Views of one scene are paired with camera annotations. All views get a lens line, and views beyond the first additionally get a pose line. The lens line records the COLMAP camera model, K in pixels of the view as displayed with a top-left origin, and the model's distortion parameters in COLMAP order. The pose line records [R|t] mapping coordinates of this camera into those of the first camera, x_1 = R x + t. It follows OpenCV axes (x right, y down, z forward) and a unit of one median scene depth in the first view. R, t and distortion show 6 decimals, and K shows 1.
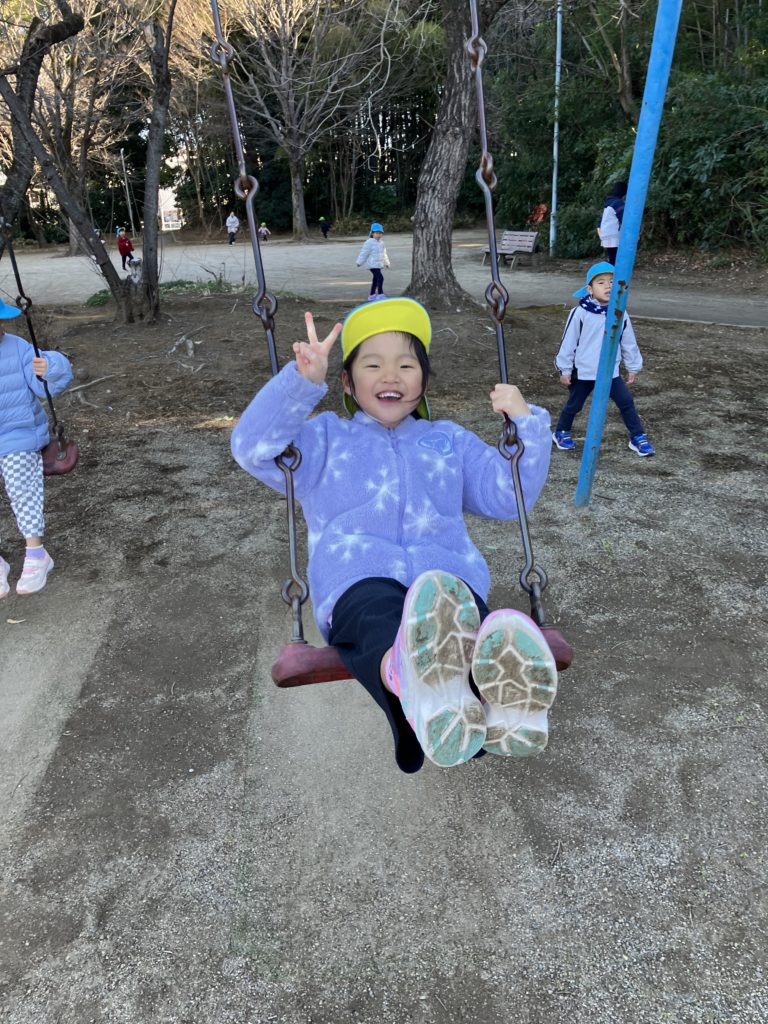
lens RADIAL K [[829.2, 0, 383.3], [0, 829.2, 510.7], [0, 0, 1]] dist [0.001771, -0.003589]
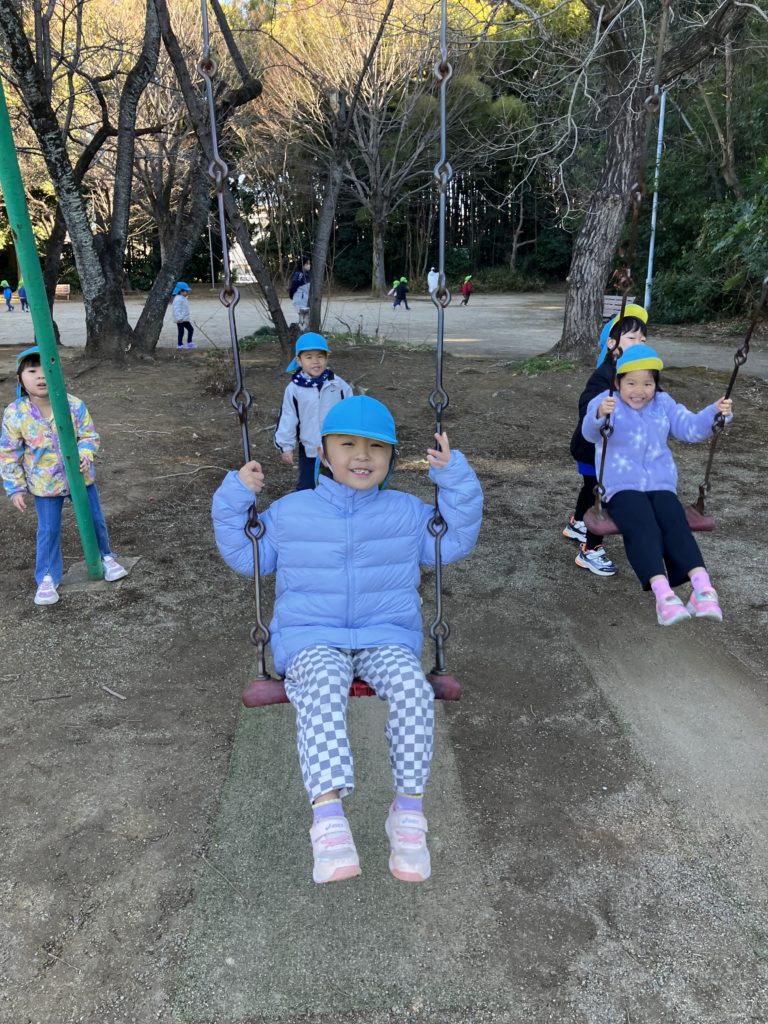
lens RADIAL K [[829.2, 0, 383.3], [0, 829.2, 510.7], [0, 0, 1]] dist [0.001771, -0.003589]
pose [[0.997952, 0.046693, -0.043722, -0.132182], [-0.049482, 0.996655, -0.065043, 0.013522], [0.040539, 0.067074, 0.996924, -0.018825]]
